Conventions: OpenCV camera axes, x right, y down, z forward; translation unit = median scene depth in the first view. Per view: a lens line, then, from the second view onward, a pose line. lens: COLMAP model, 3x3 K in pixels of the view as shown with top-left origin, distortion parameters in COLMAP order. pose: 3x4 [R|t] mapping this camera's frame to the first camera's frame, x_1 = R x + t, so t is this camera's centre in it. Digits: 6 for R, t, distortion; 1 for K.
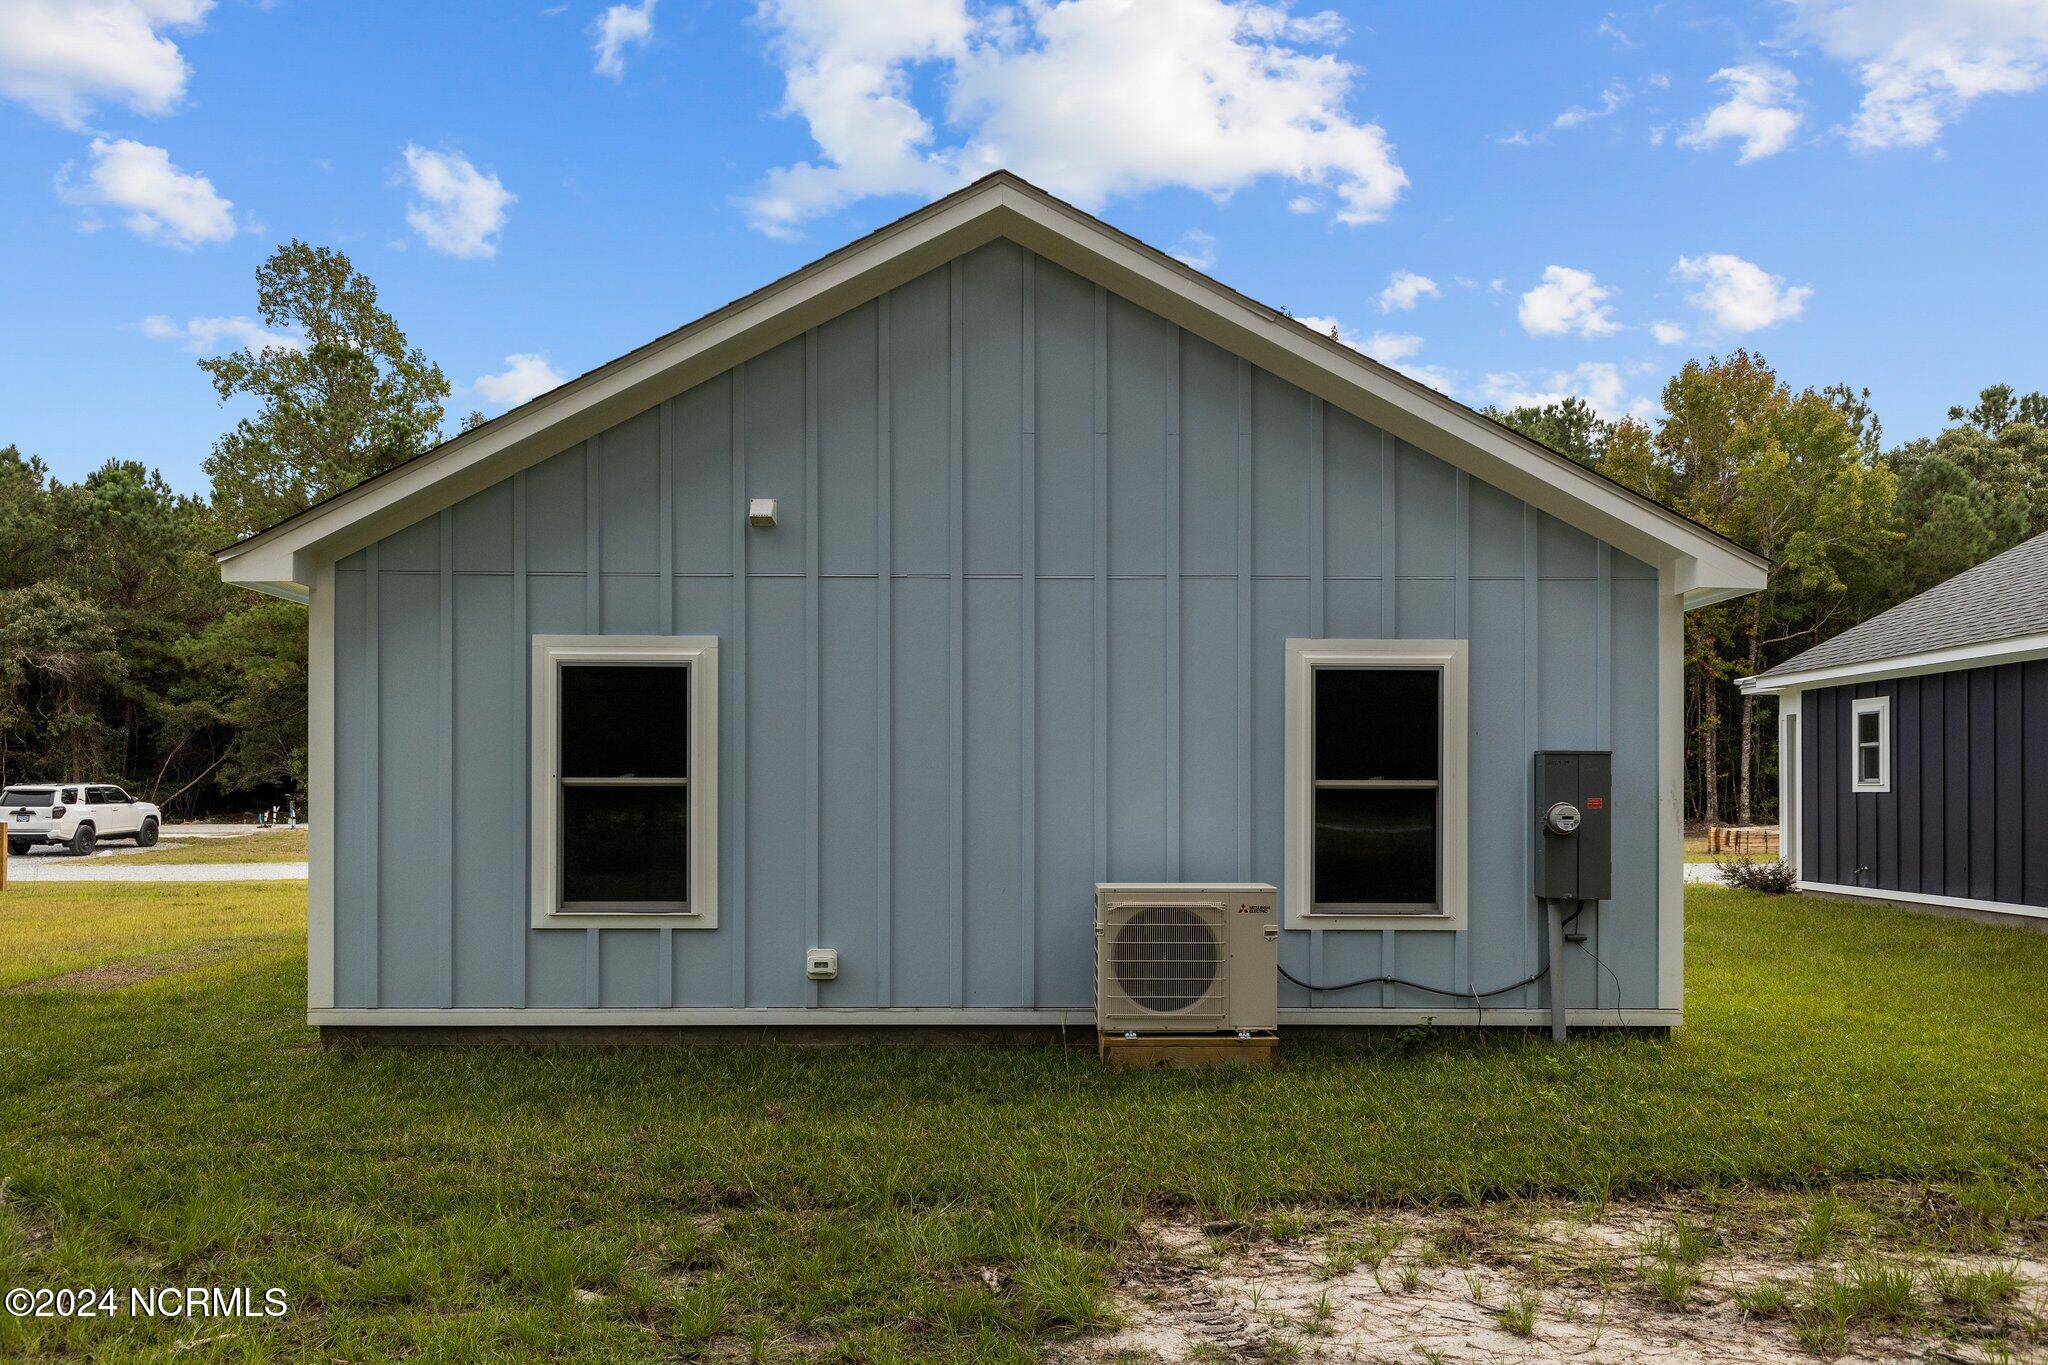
lens RADIAL K [[1545.2, 0, 1024.1], [0, 1545.2, 775.3], [0, 0, 1]] dist [0.009278, -0.001376]
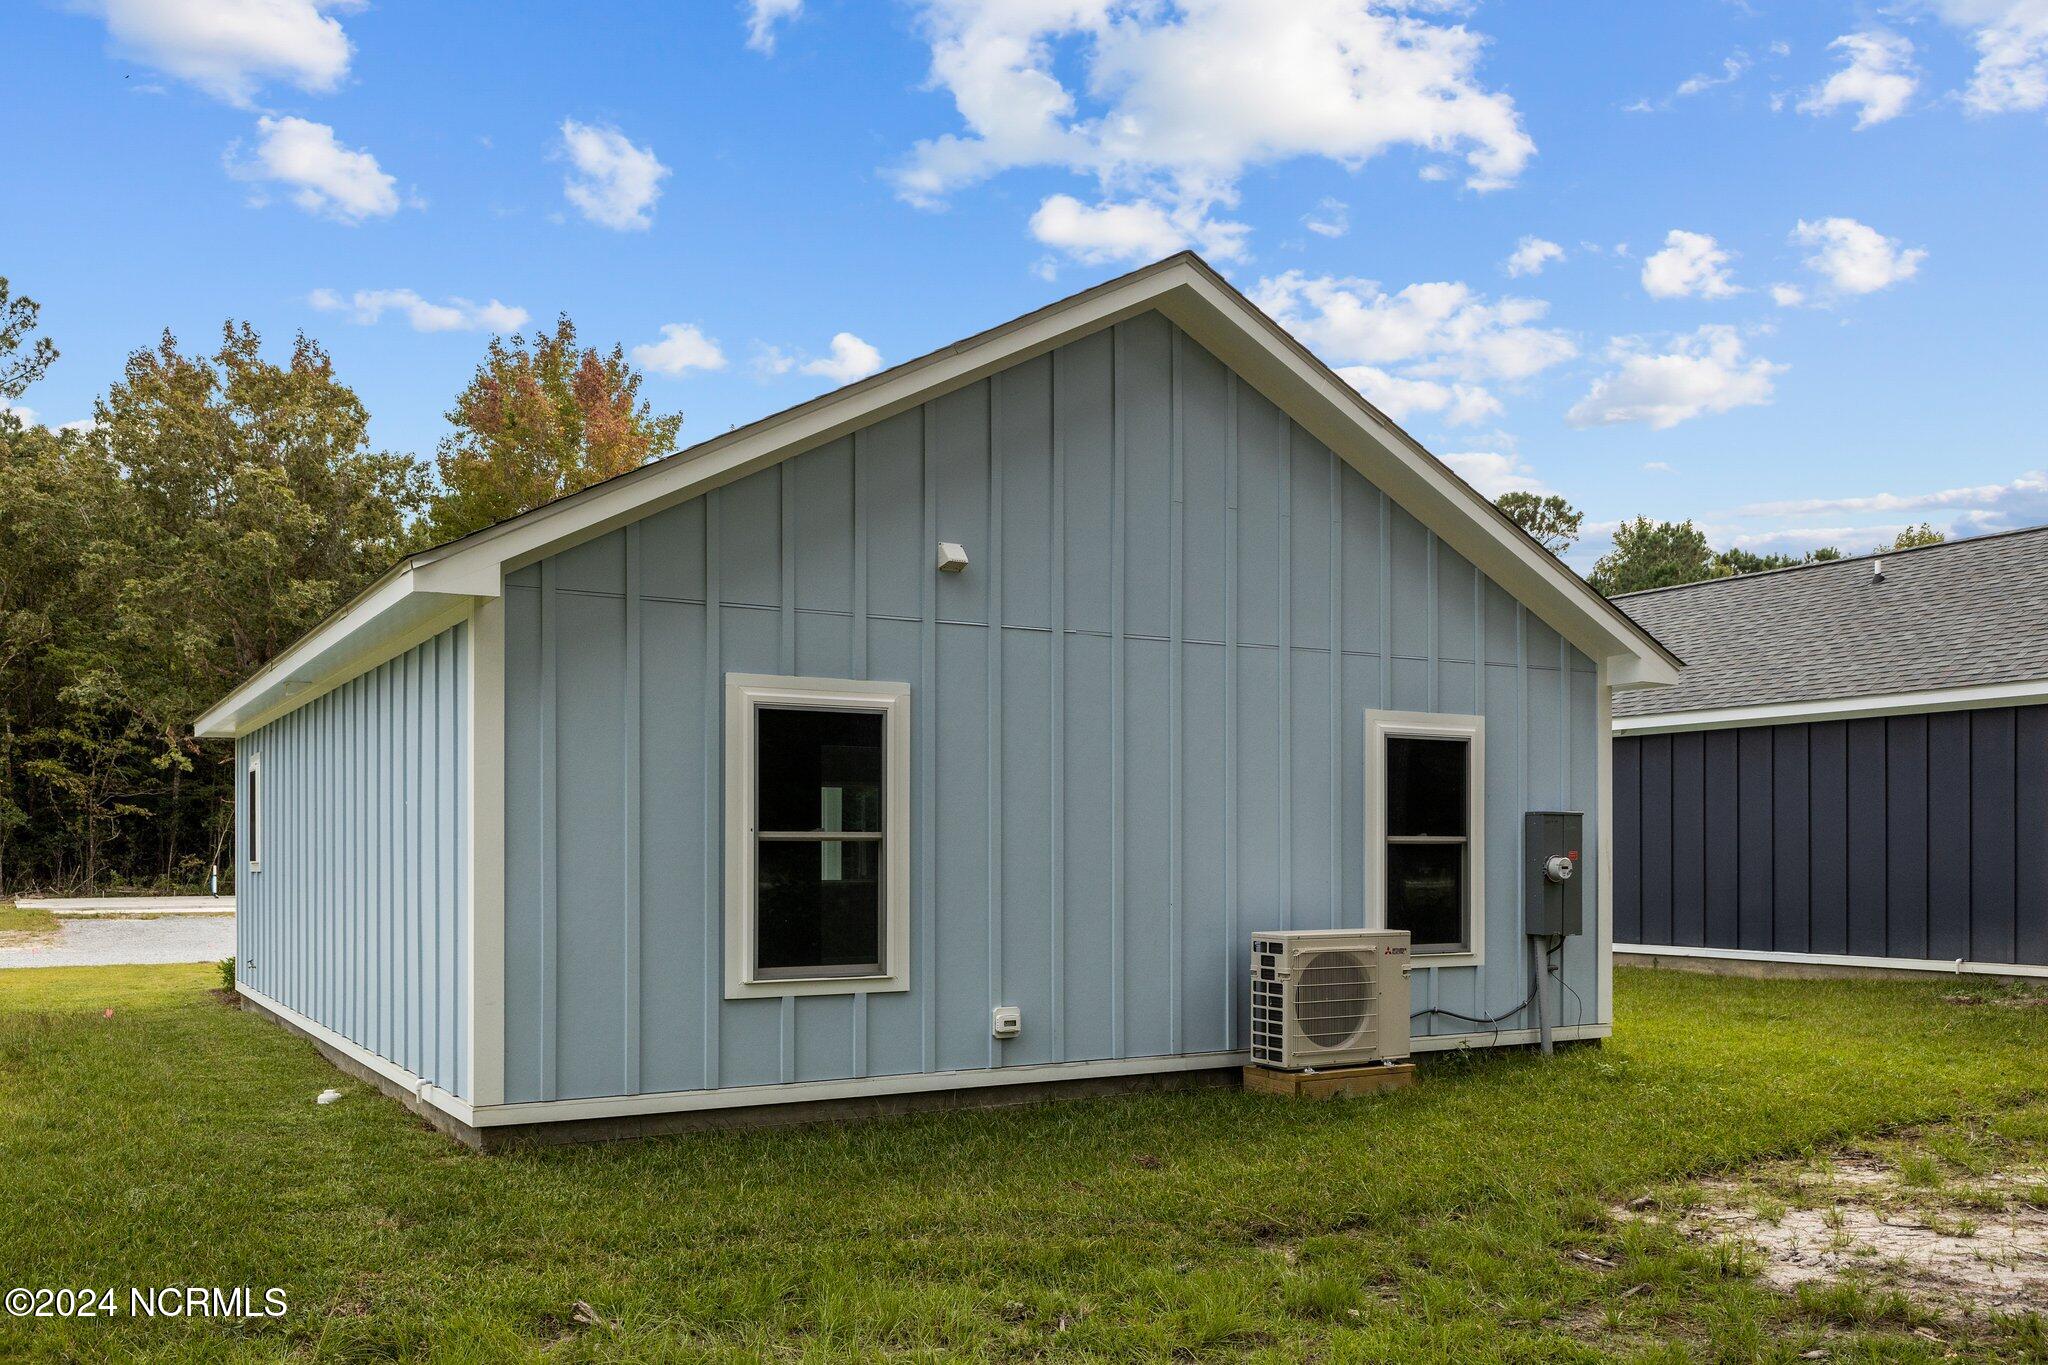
lens RADIAL K [[1782.4, 0, 1022.5], [0, 1782.4, 809.8], [0, 0, 1]] dist [0.050387, -0.084034]
pose [[0.858124, 0.009213, 0.513361, -0.703131], [-0.005741, 0.999949, -0.008348, -0.003431], [-0.513411, 0.004217, 0.858132, 0.022969]]
